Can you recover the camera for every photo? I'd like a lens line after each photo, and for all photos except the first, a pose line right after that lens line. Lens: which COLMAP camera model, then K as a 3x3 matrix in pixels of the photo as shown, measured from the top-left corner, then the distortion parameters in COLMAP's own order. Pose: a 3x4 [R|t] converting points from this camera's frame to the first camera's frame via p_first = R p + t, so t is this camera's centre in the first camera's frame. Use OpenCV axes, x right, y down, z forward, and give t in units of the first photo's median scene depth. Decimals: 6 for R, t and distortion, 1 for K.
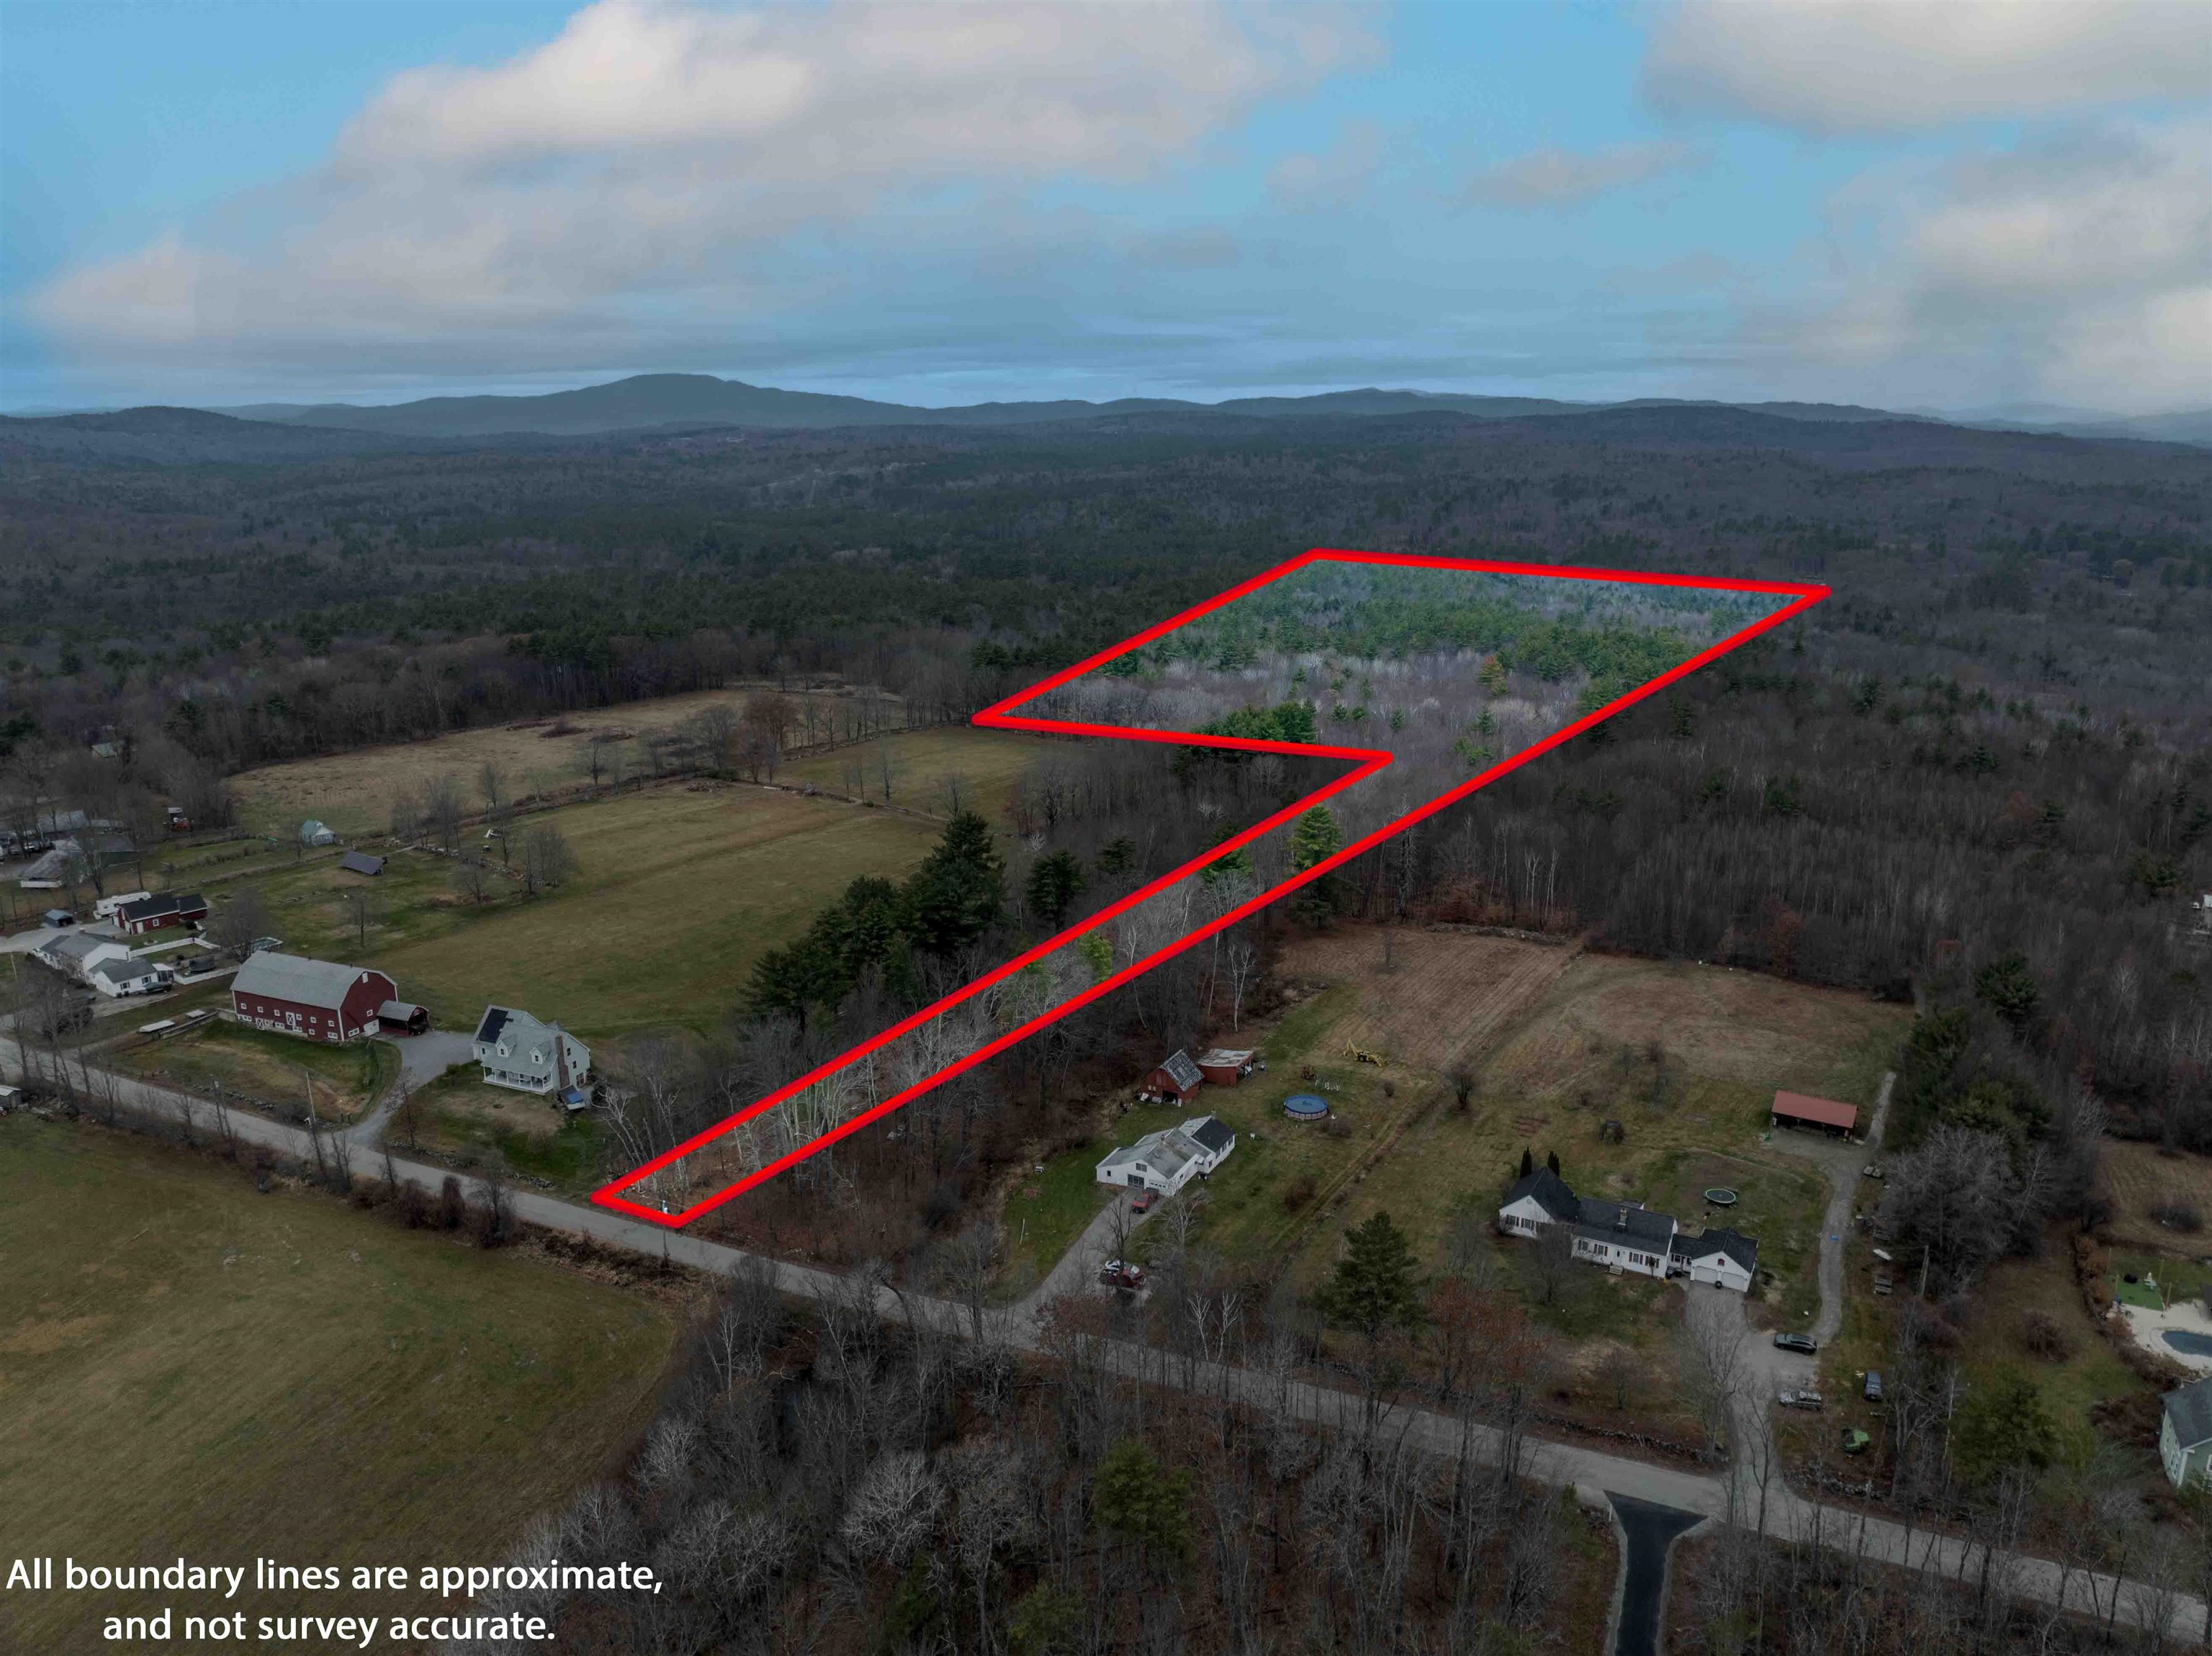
lens RADIAL K [[1553.4, 0, 1121.0], [0, 1553.4, 825.7], [0, 0, 1]] dist [-0.038226, -0.003598]
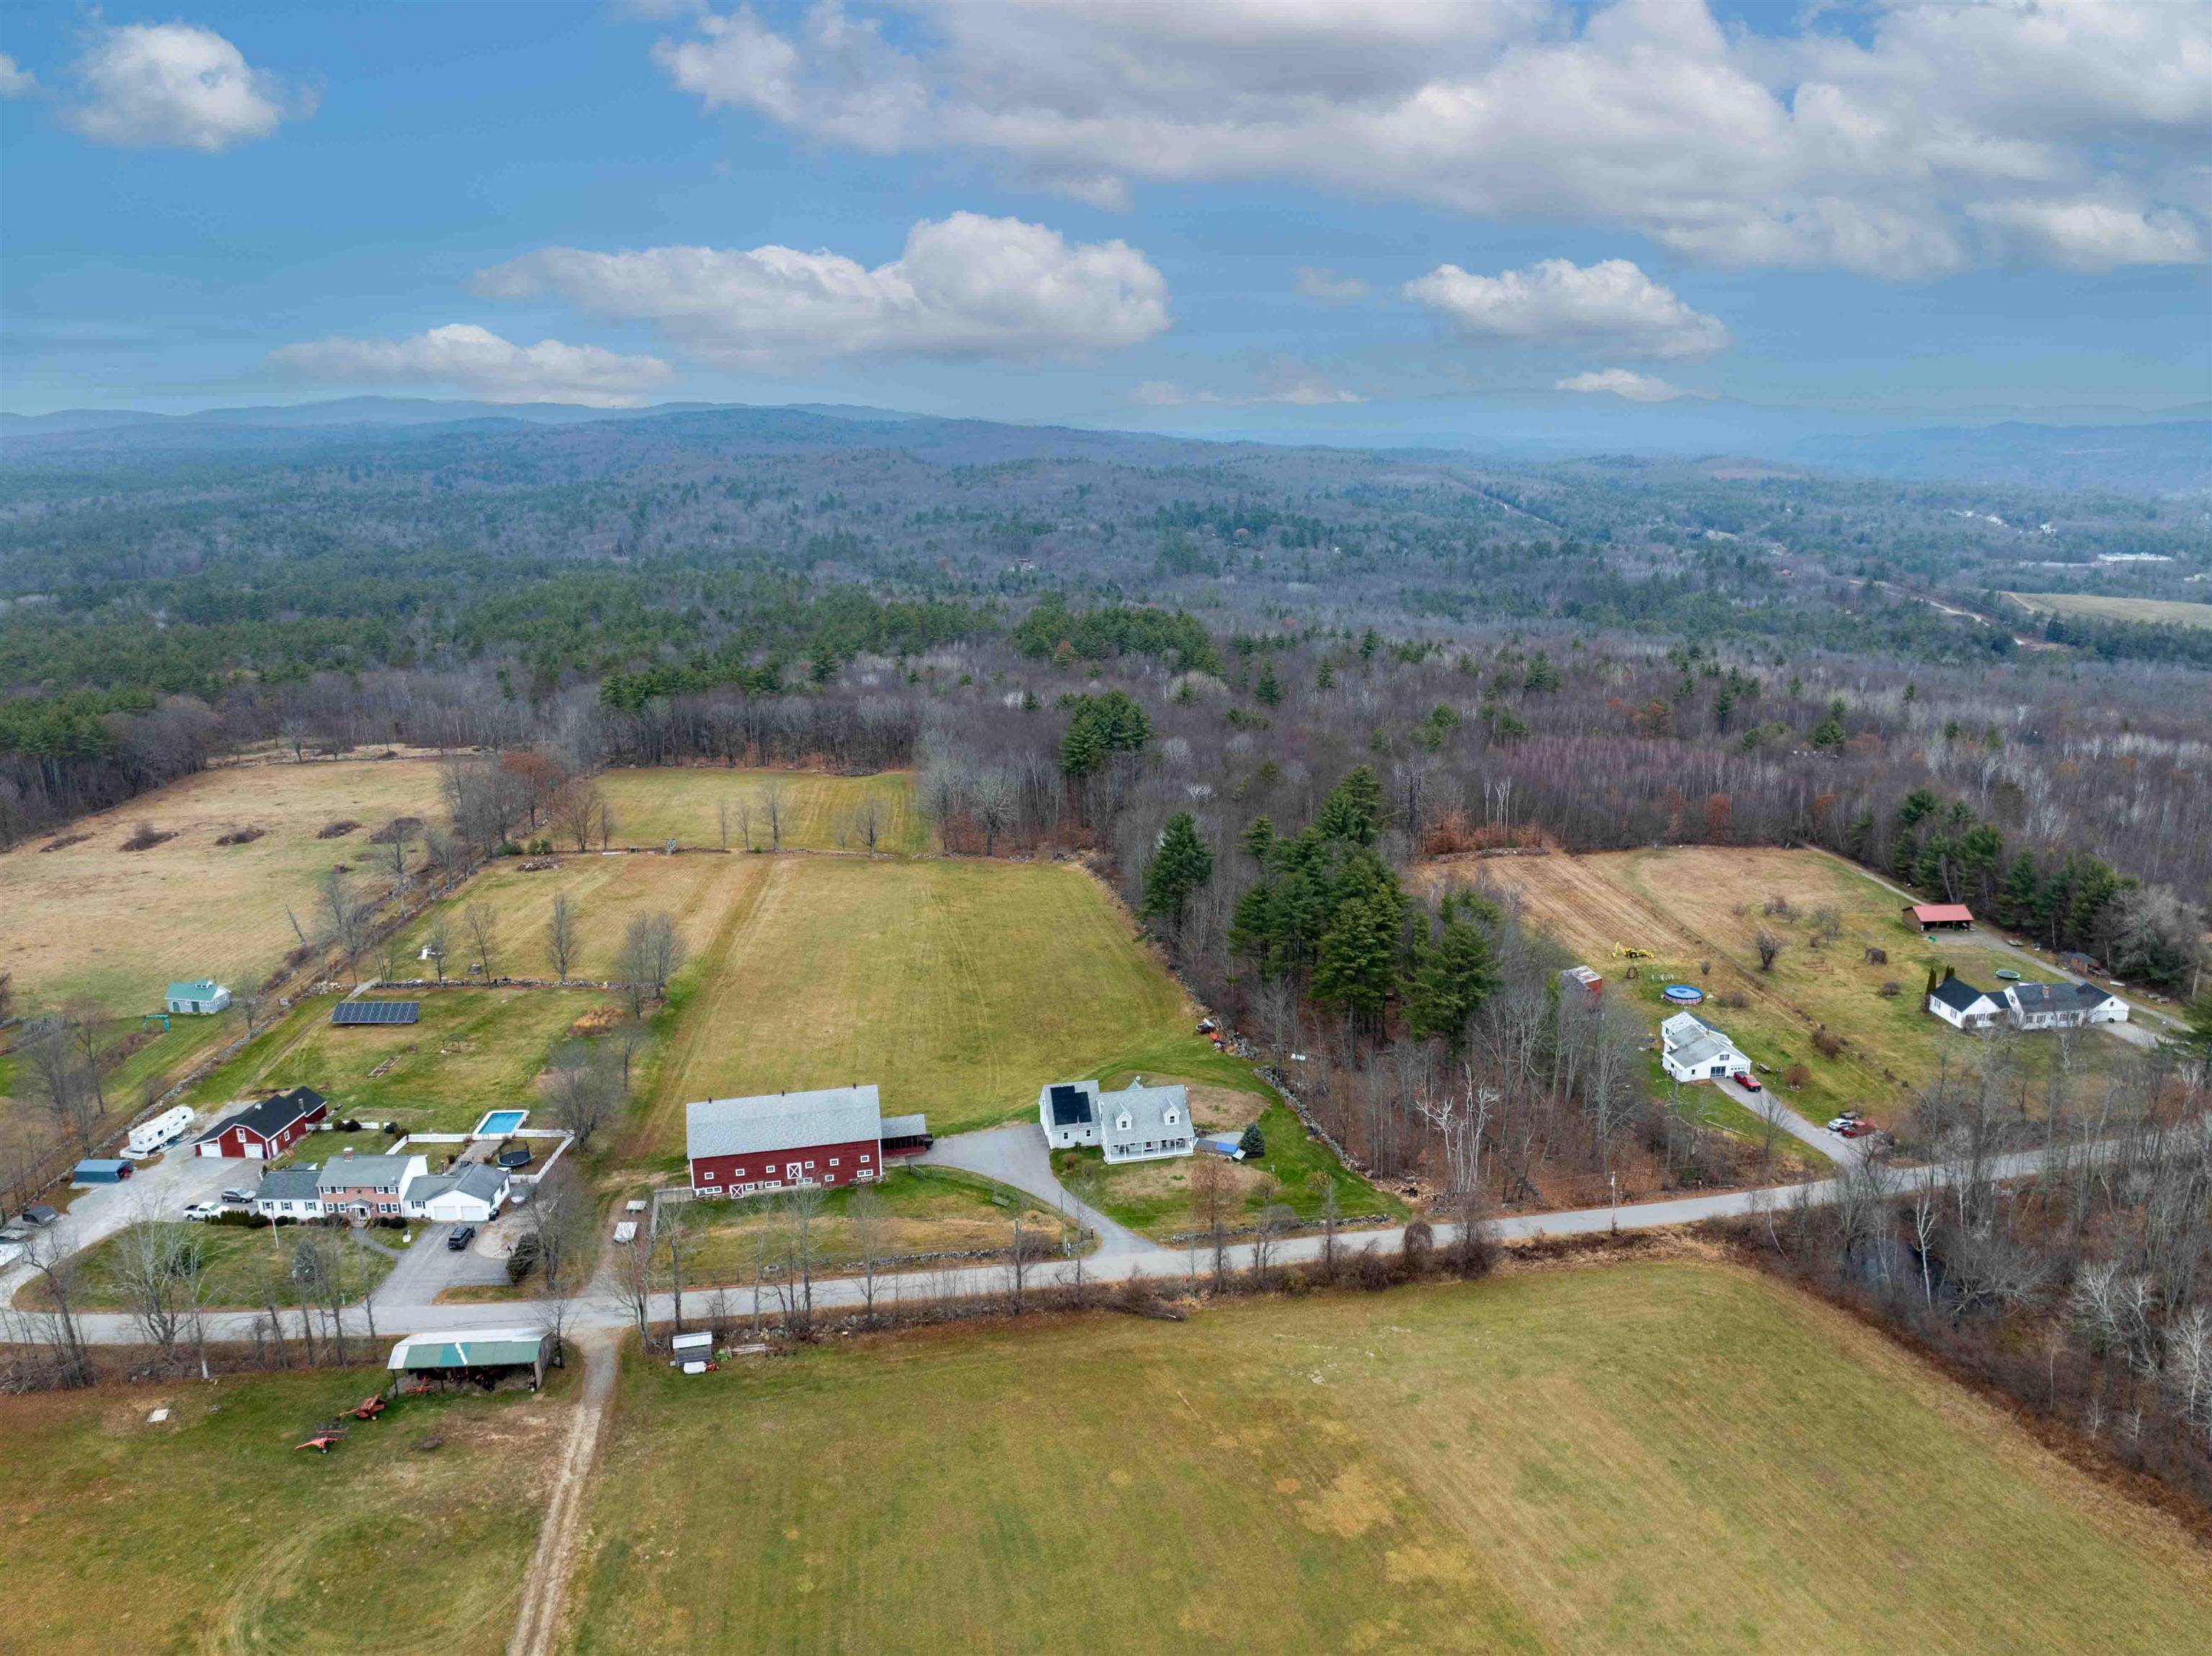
lens RADIAL K [[1553.4, 0, 1123.9], [0, 1553.4, 823.1], [0, 0, 1]] dist [-0.038226, -0.003598]
pose [[0.819658, -0.149543, 0.552989, -0.281779], [0.151901, 0.987507, 0.041896, -0.020433], [-0.552346, 0.049659, 0.832134, 0.080039]]
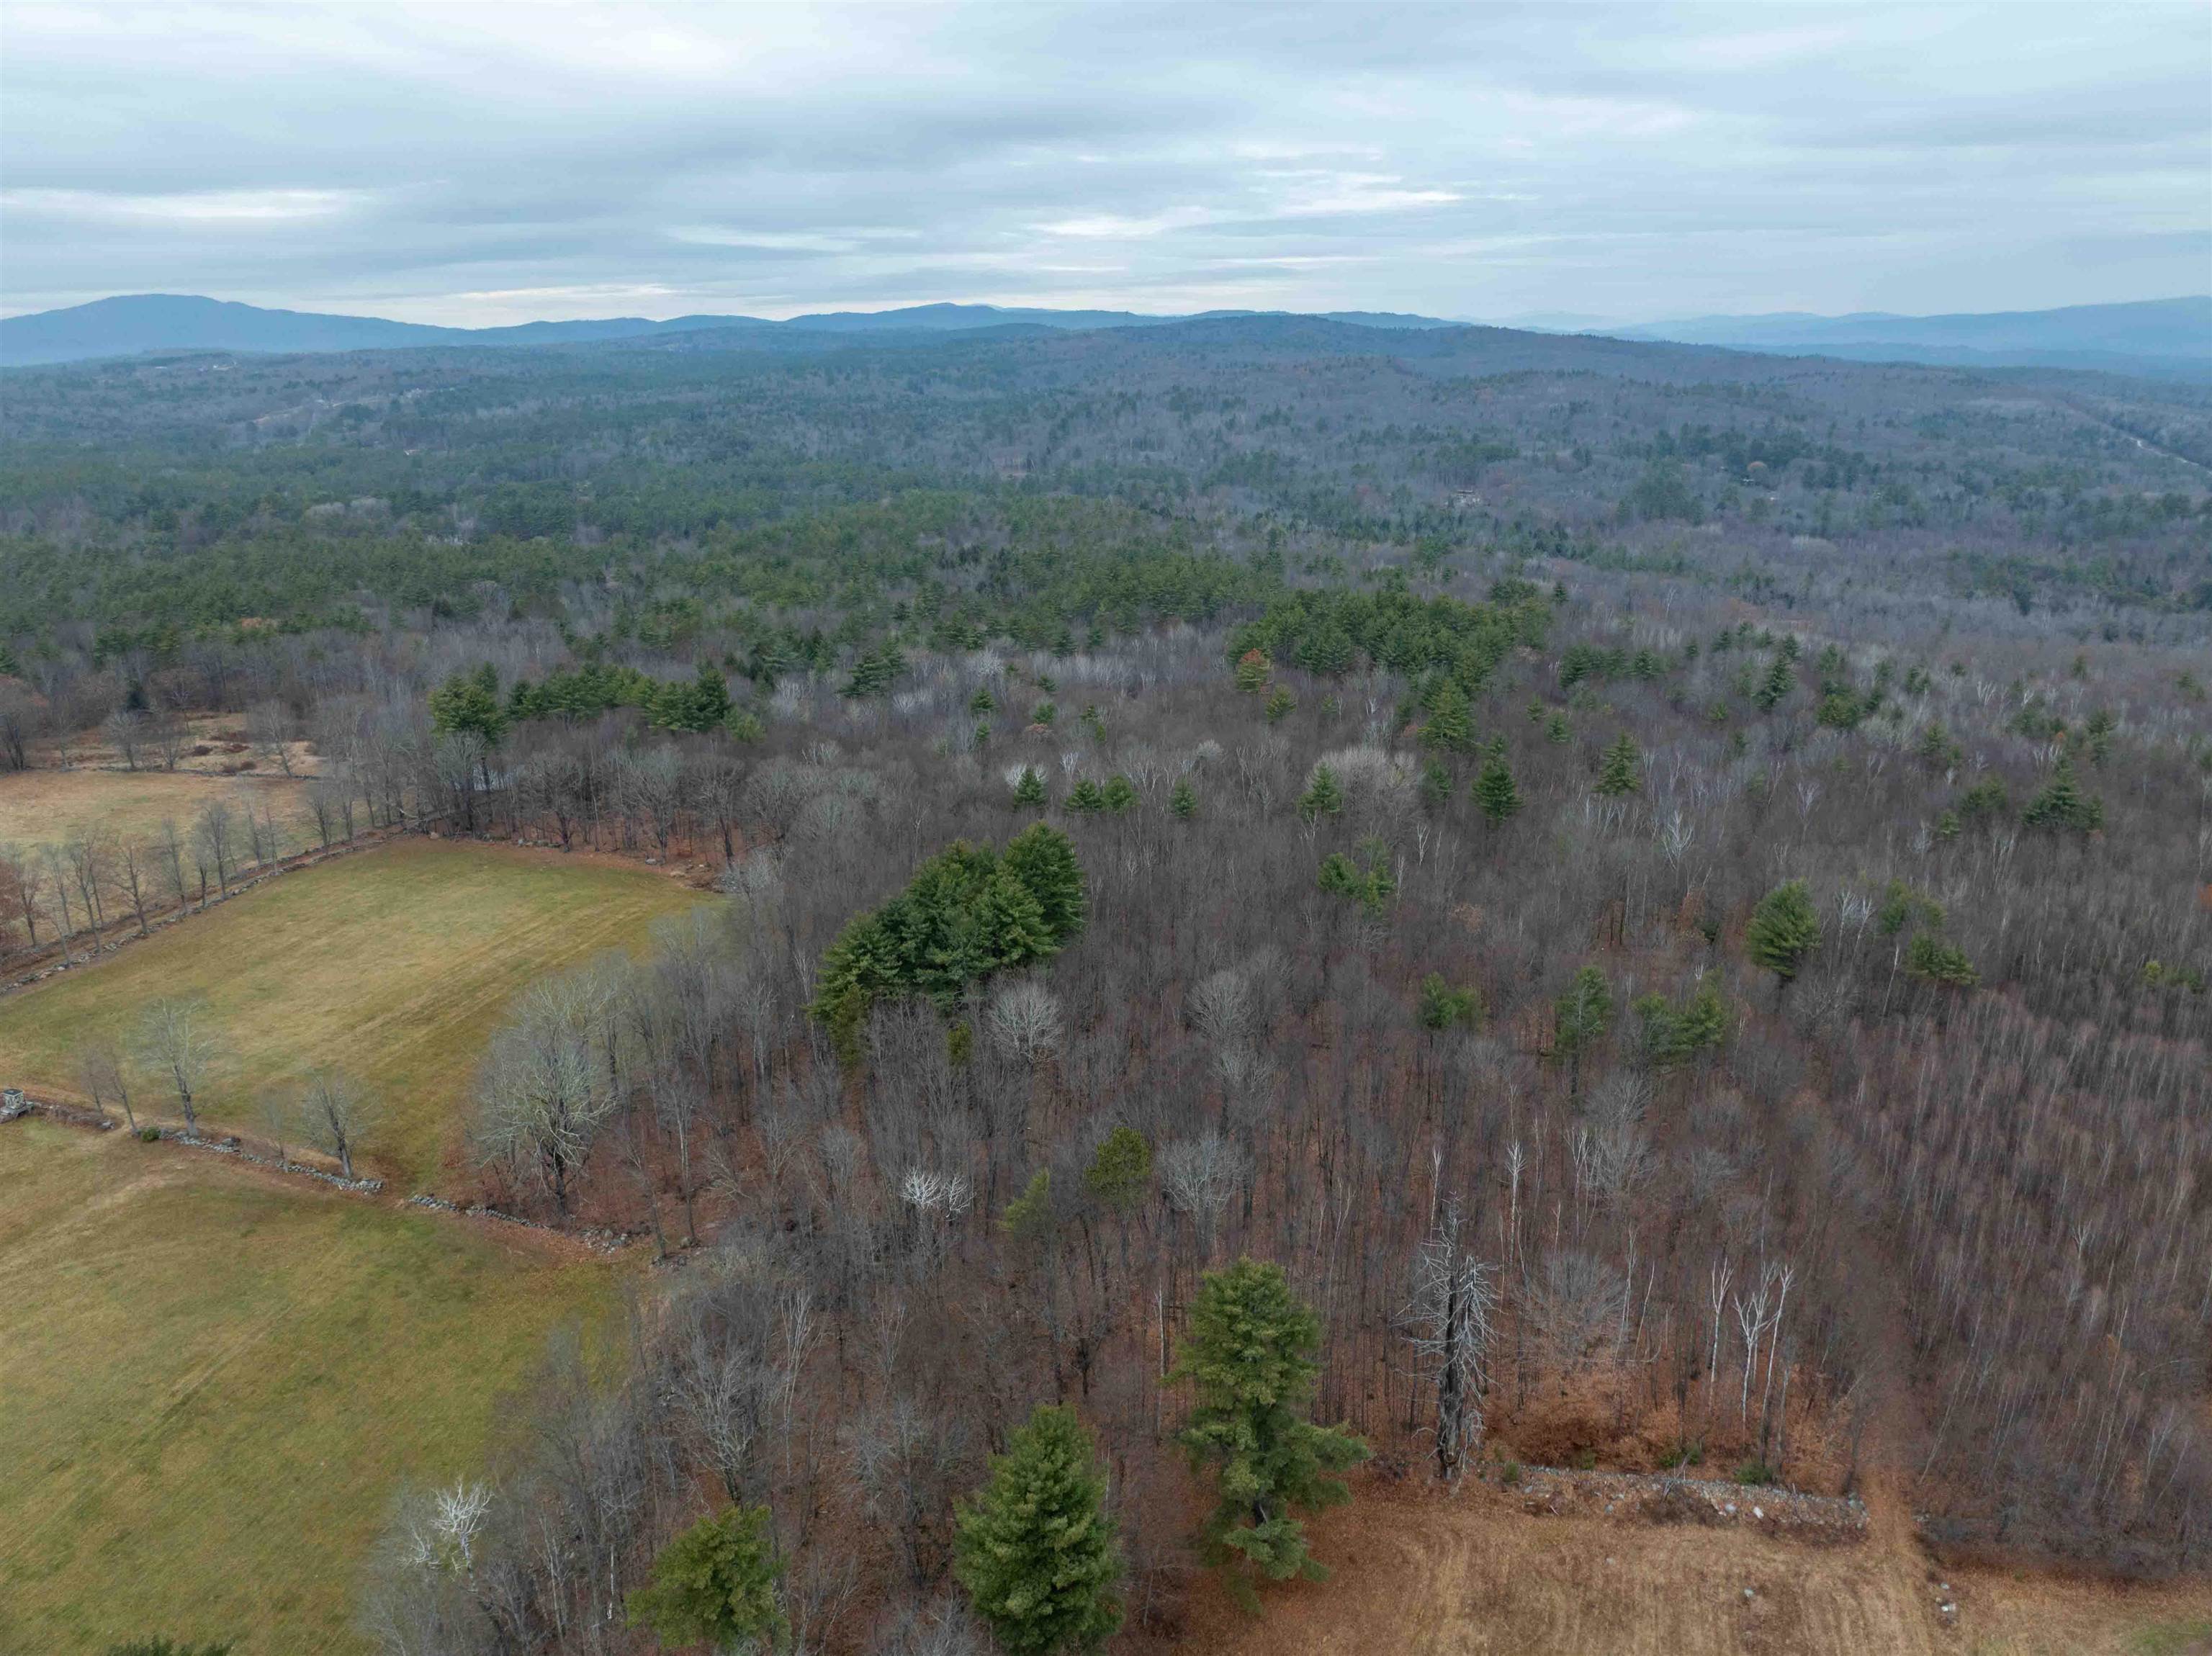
lens RADIAL K [[1553.4, 0, 1116.0], [0, 1553.4, 816.4], [0, 0, 1]] dist [-0.038226, -0.003598]
pose [[0.966390, -0.083144, 0.243264, 0.006075], [0.072375, 0.995974, 0.052894, -0.064100], [-0.246682, -0.033510, 0.968517, 0.292575]]
